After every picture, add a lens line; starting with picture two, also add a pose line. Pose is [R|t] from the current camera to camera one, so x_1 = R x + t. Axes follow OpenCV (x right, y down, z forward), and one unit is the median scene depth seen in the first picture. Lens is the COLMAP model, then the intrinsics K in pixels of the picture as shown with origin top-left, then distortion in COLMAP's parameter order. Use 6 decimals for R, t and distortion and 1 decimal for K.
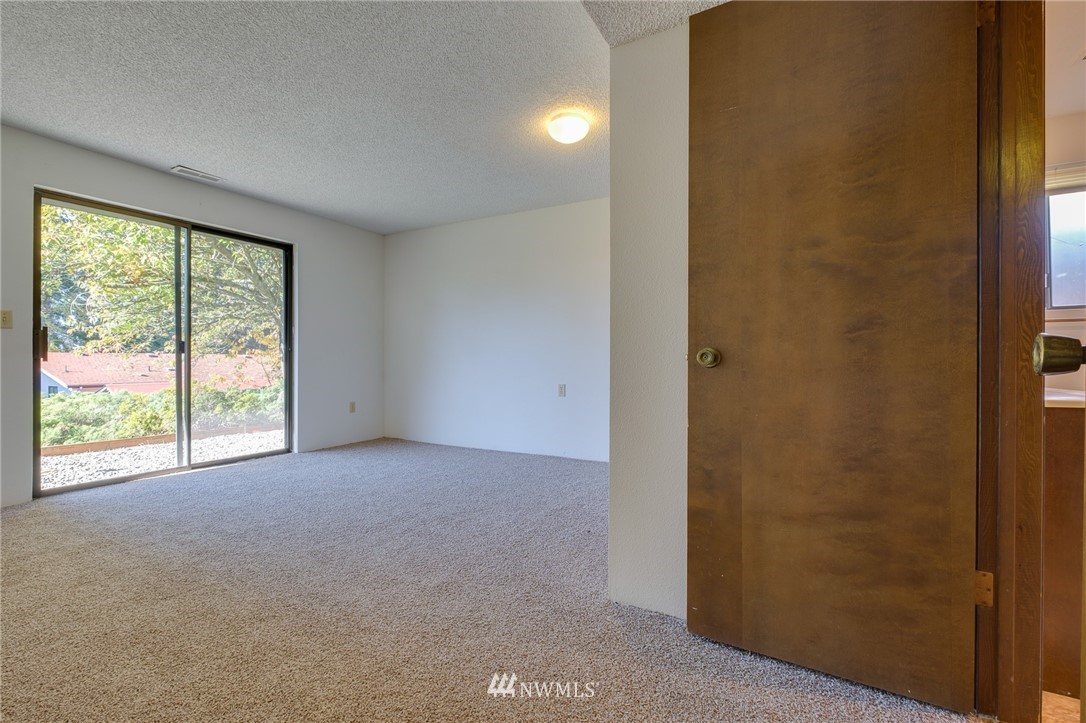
lens RADIAL K [[476.1, 0, 542.2], [0, 476.1, 358.6], [0, 0, 1]] dist [-0.004107, -0.001343]
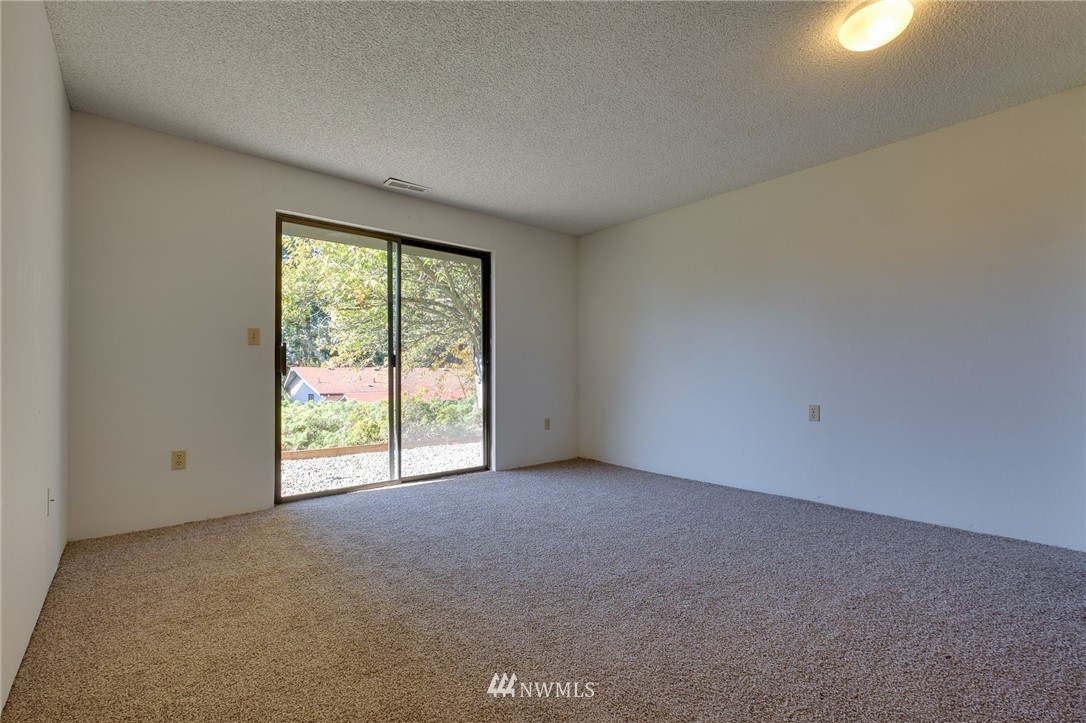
lens RADIAL K [[476.1, 0, 538.4], [0, 476.1, 366.0], [0, 0, 1]] dist [-0.004107, -0.001343]
pose [[0.935354, -0.007577, -0.353632, -0.098453], [0.003951, 0.999932, -0.010974, -0.000977], [0.353691, 0.008867, 0.935320, 0.141997]]
